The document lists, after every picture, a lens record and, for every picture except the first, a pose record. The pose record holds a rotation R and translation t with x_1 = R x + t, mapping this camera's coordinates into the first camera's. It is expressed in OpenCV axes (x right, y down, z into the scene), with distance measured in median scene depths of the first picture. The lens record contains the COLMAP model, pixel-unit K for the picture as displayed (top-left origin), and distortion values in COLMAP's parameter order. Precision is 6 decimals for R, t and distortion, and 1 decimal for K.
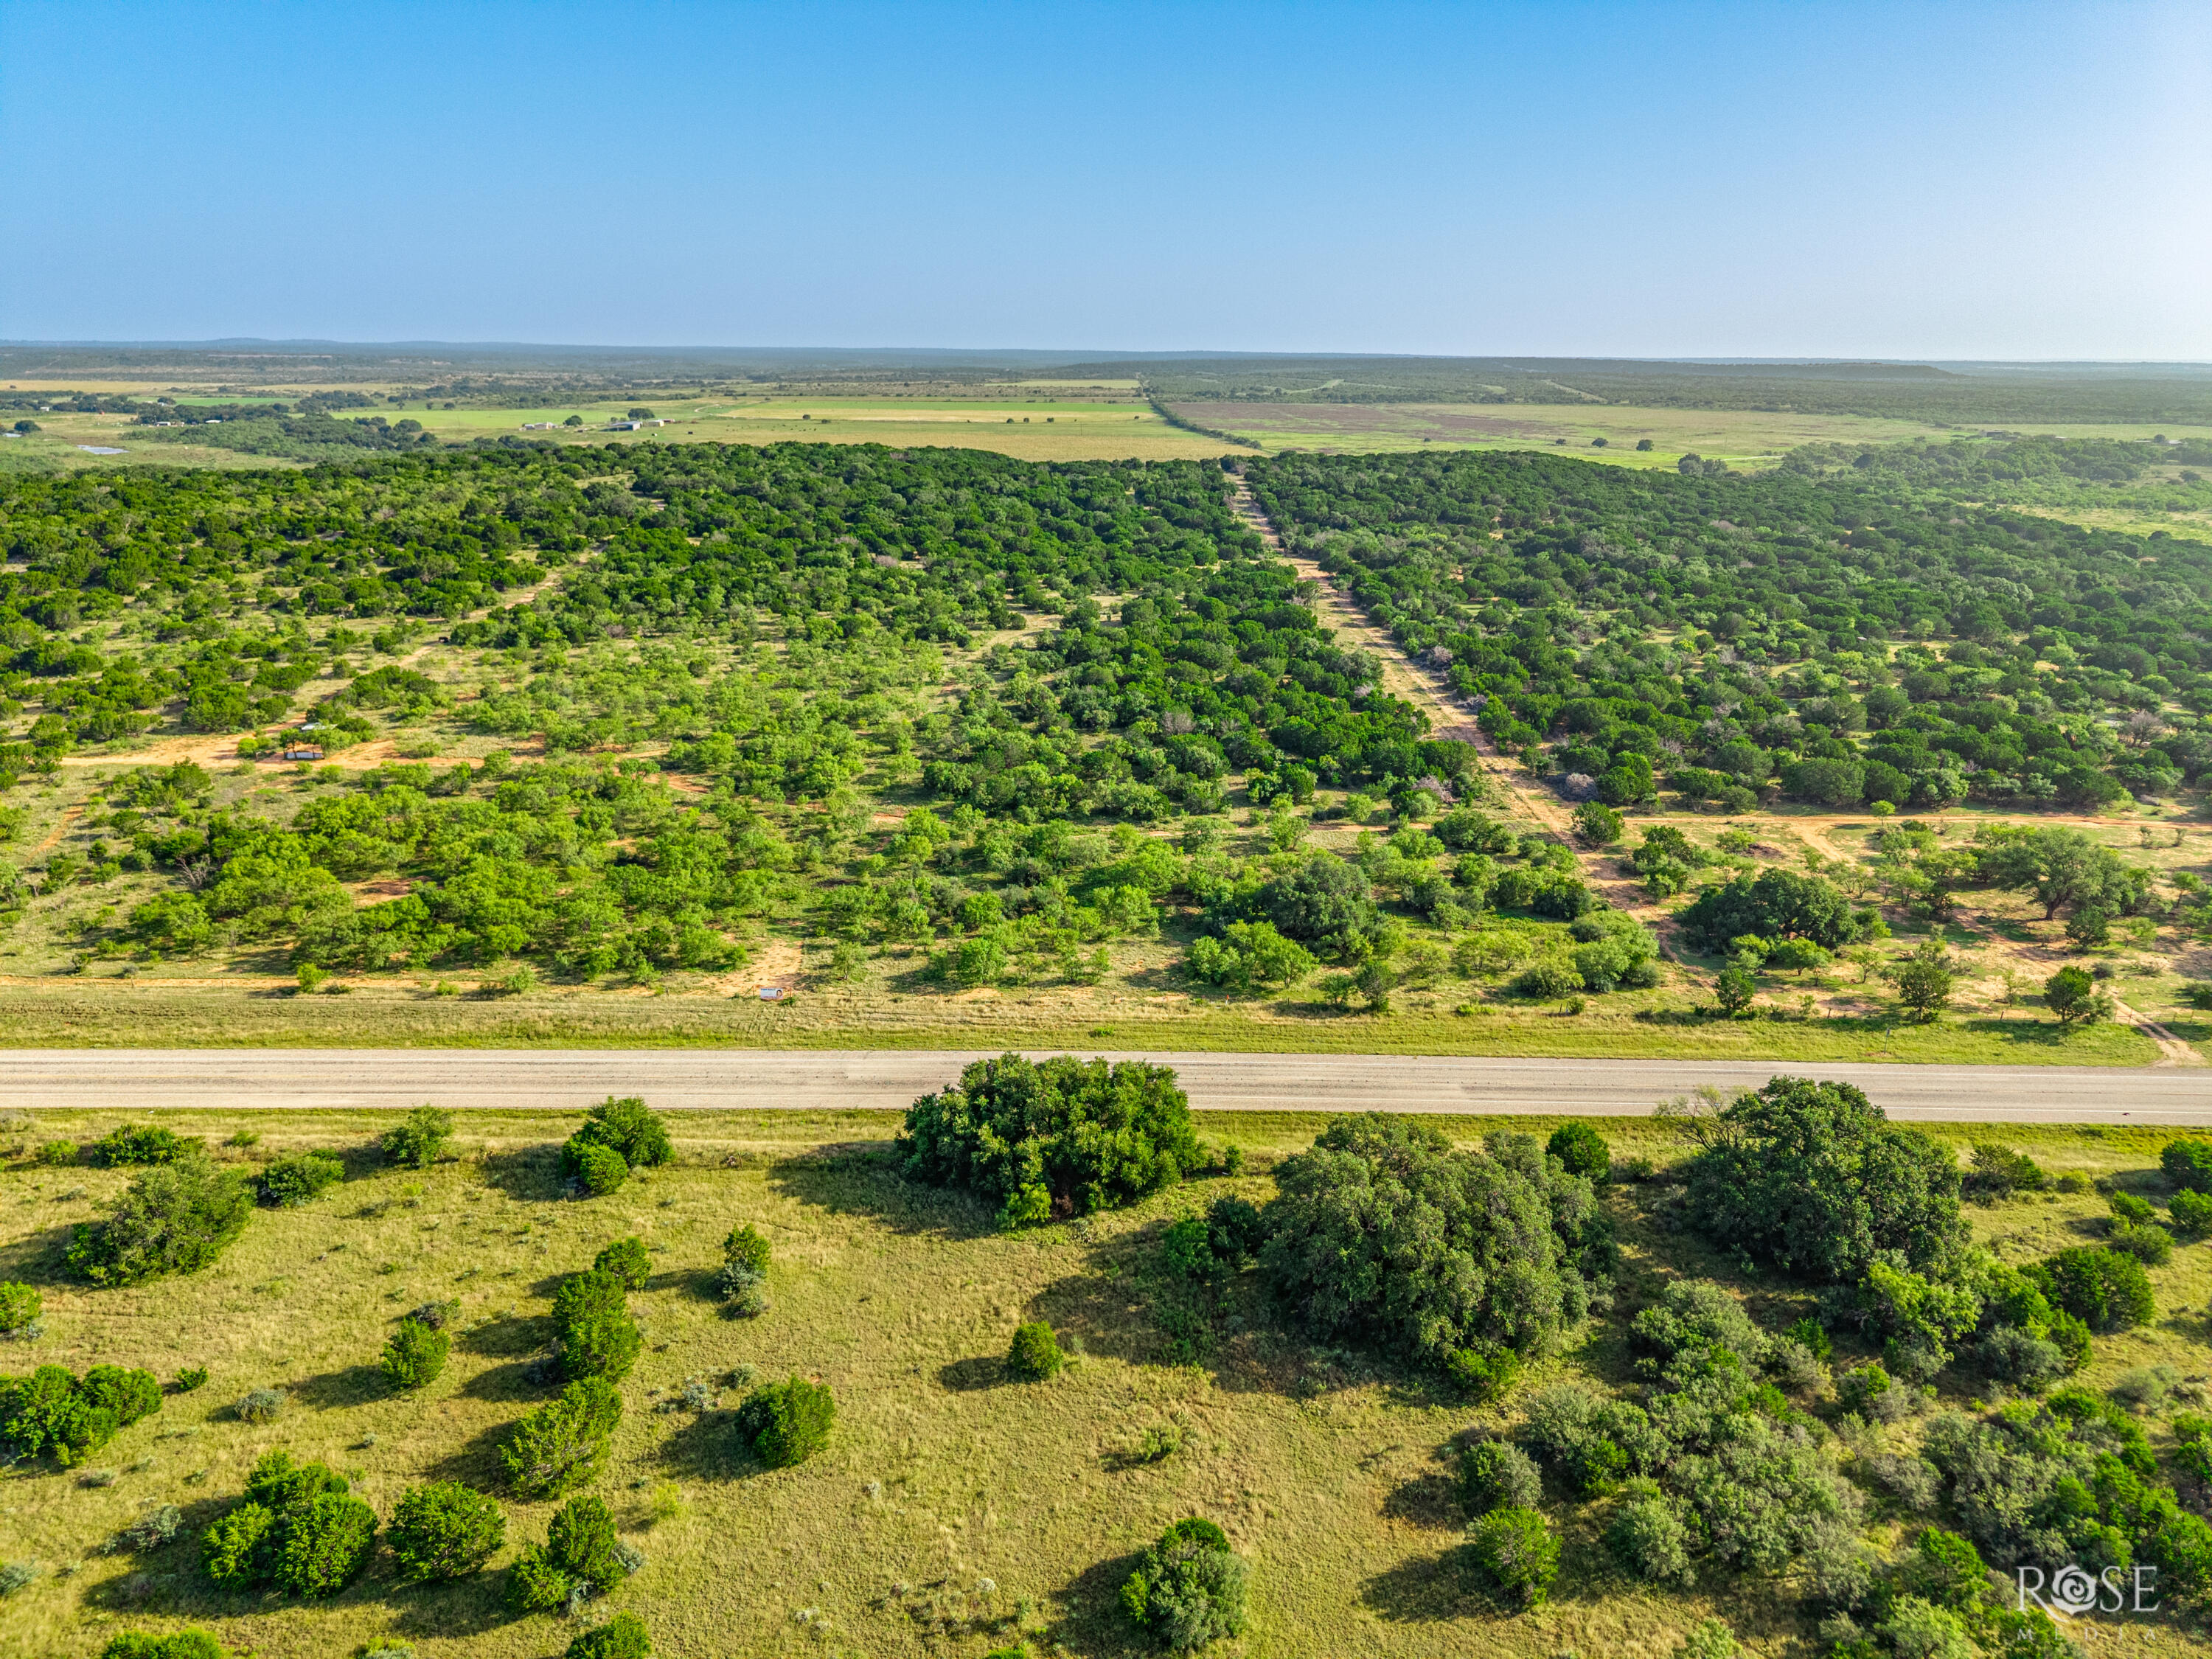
lens RADIAL K [[1474.6, 0, 1108.8], [0, 1474.6, 832.5], [0, 0, 1]] dist [0.010140, -0.006322]
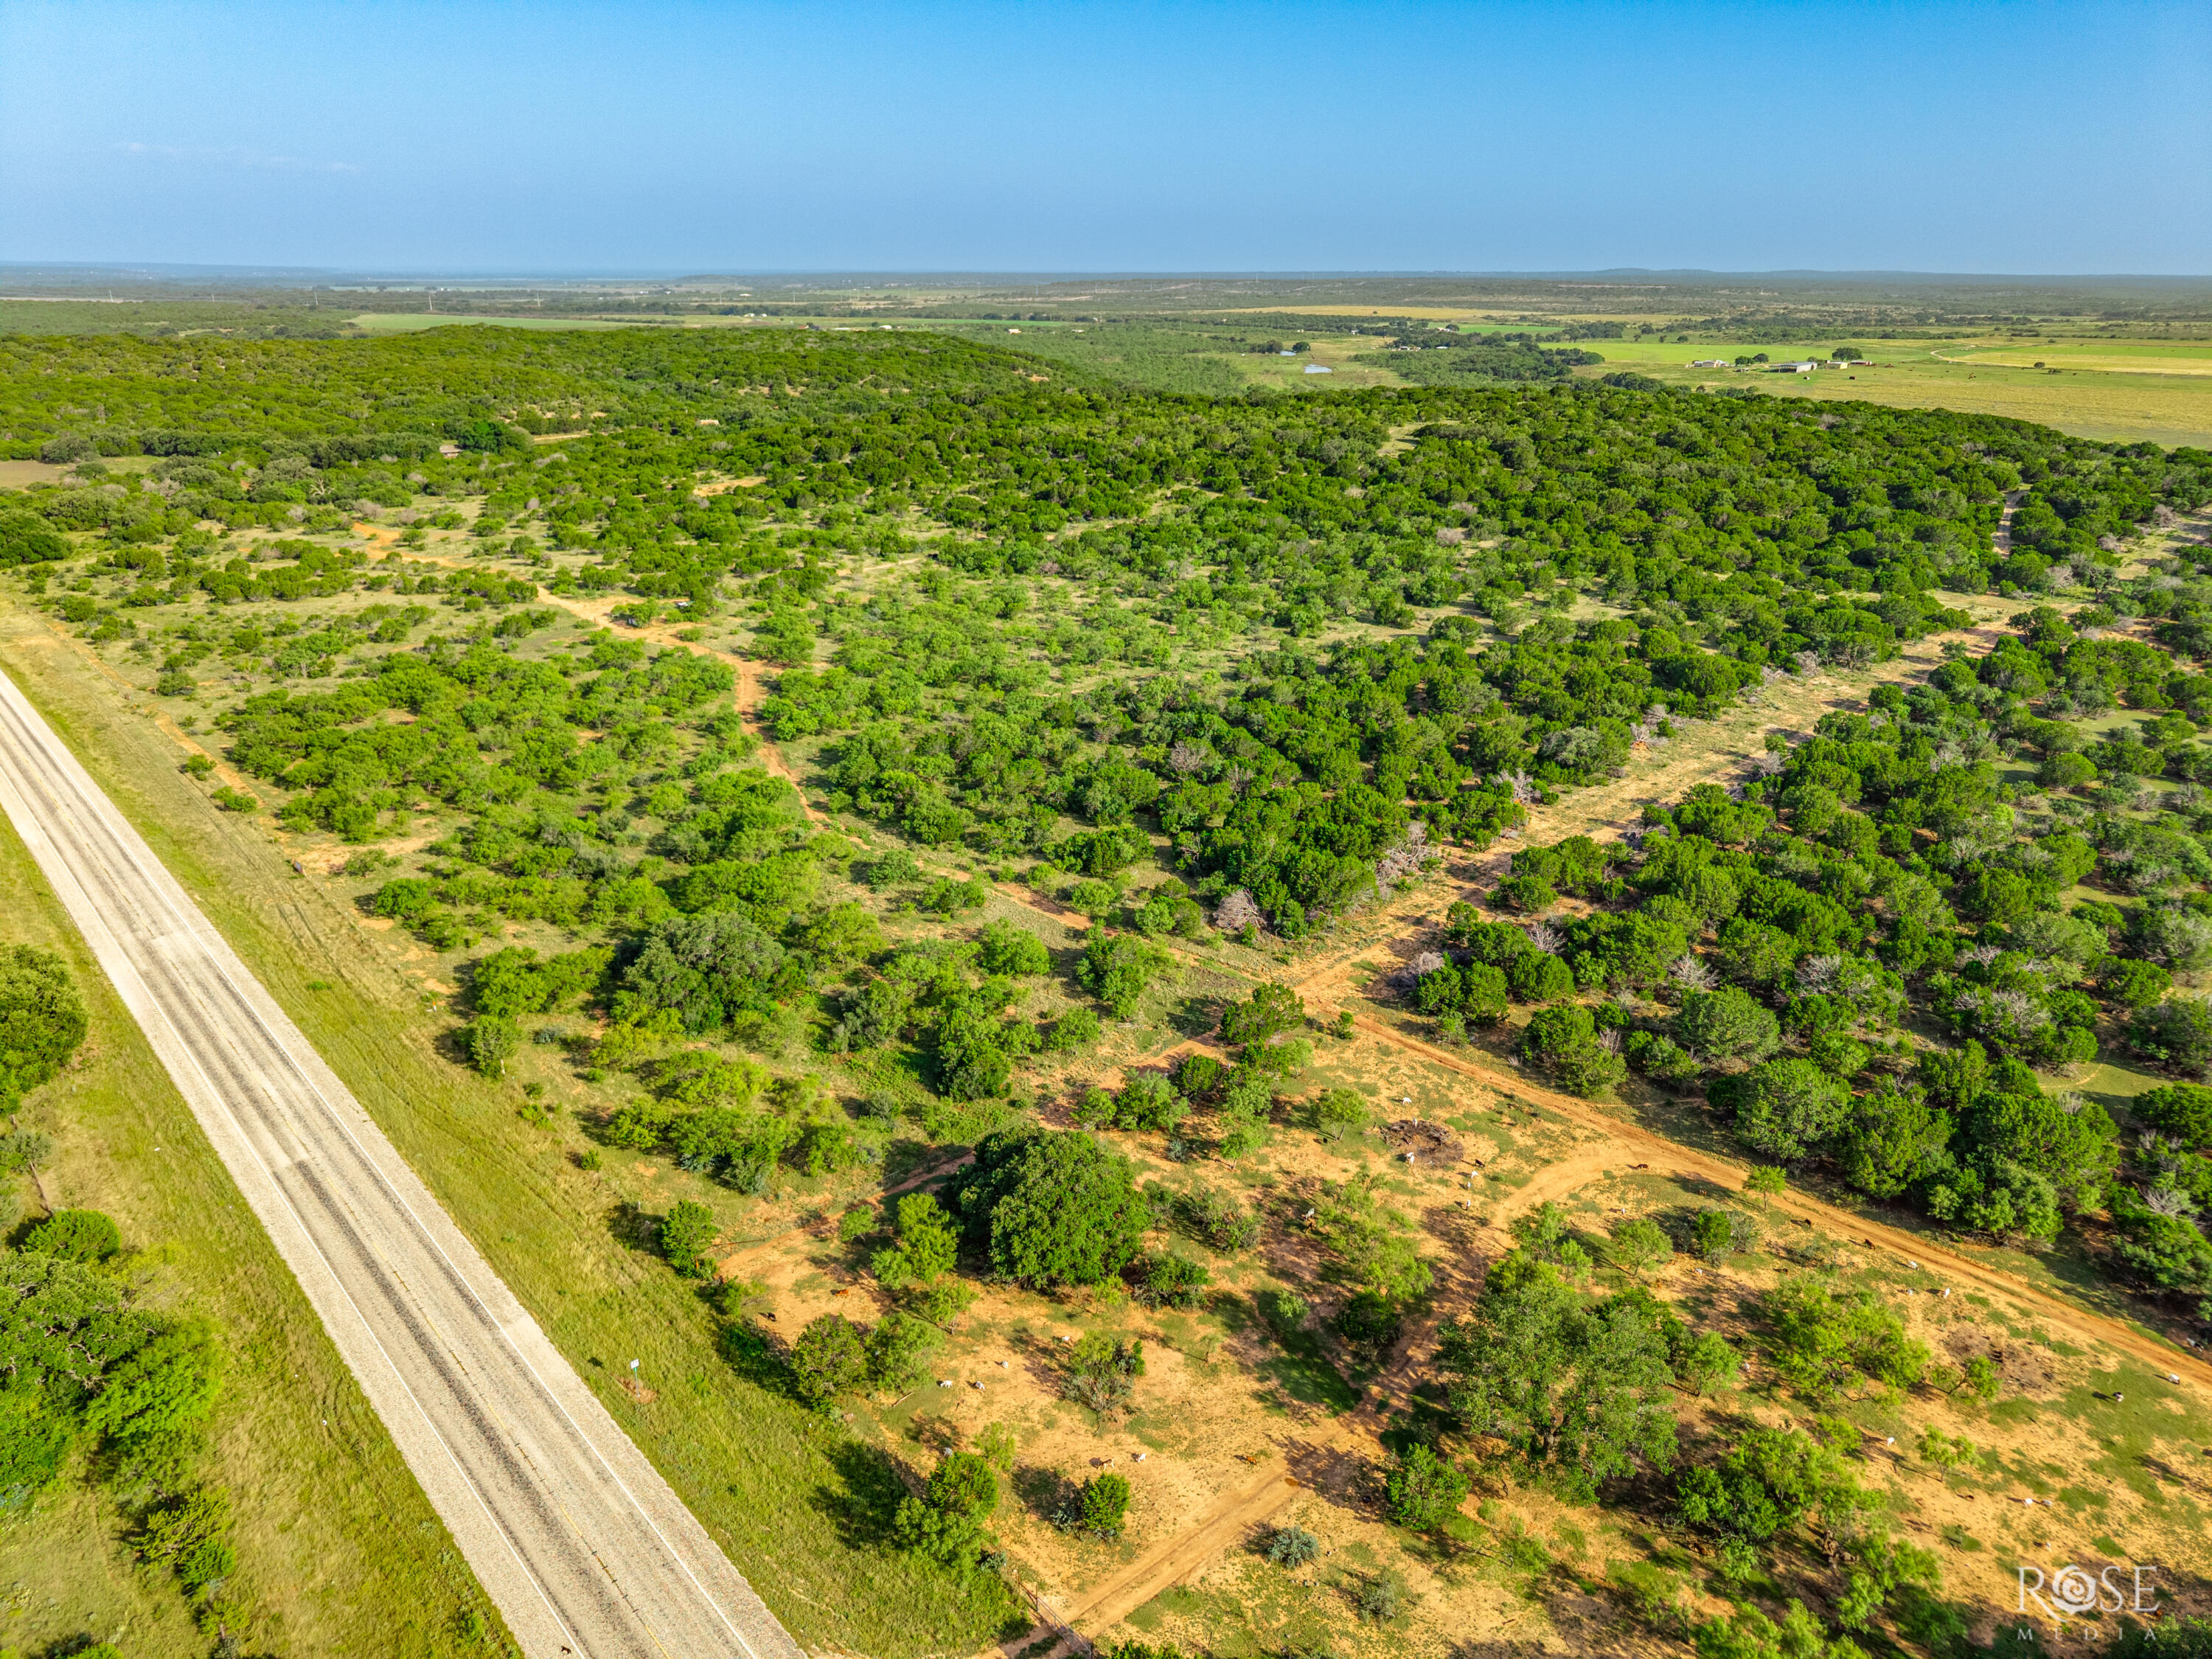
lens RADIAL K [[1474.6, 0, 1108.3], [0, 1474.6, 833.5], [0, 0, 1]] dist [0.010140, -0.006322]
pose [[0.670862, 0.261907, -0.693794, 0.510050], [-0.231424, 0.962775, 0.139672, -0.115924], [0.704548, 0.066860, 0.706500, 0.309767]]
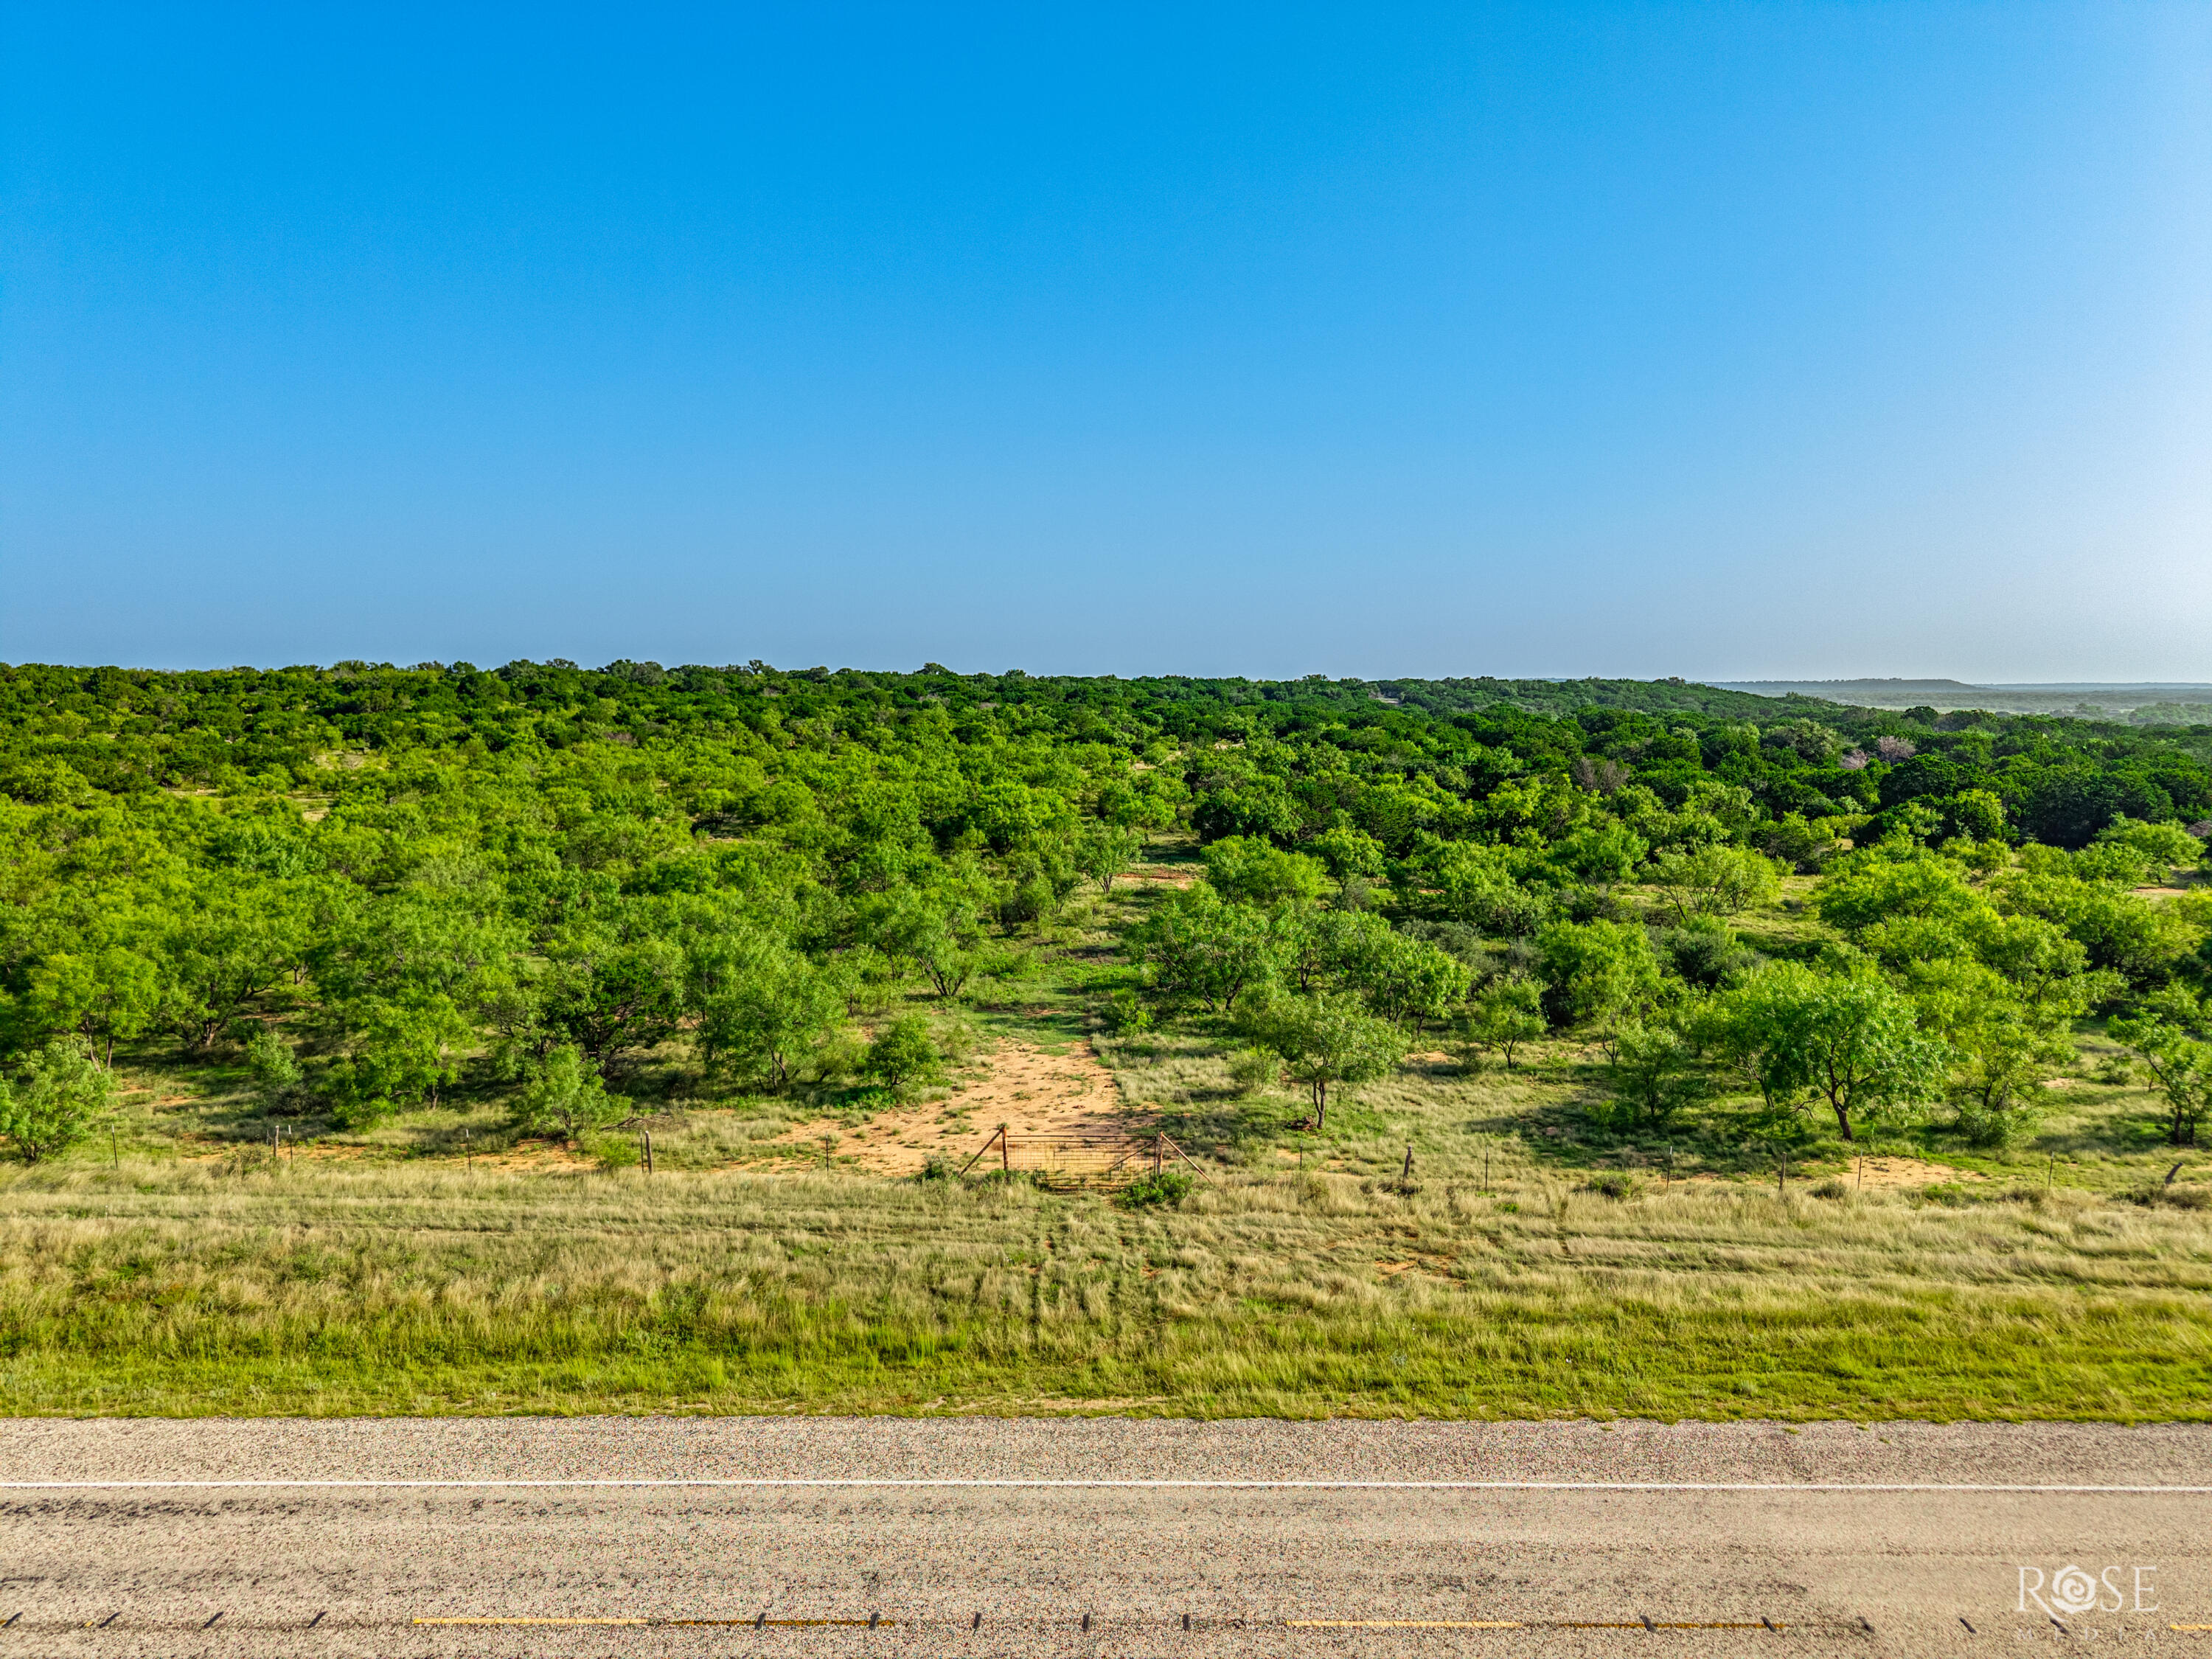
lens RADIAL K [[1474.6, 0, 1092.6], [0, 1474.6, 829.1], [0, 0, 1]] dist [0.010140, -0.006322]
pose [[0.999596, -0.011066, -0.026191, -0.110333], [0.005180, 0.976616, -0.214930, 0.053860], [0.027957, 0.214707, 0.976278, 0.379605]]
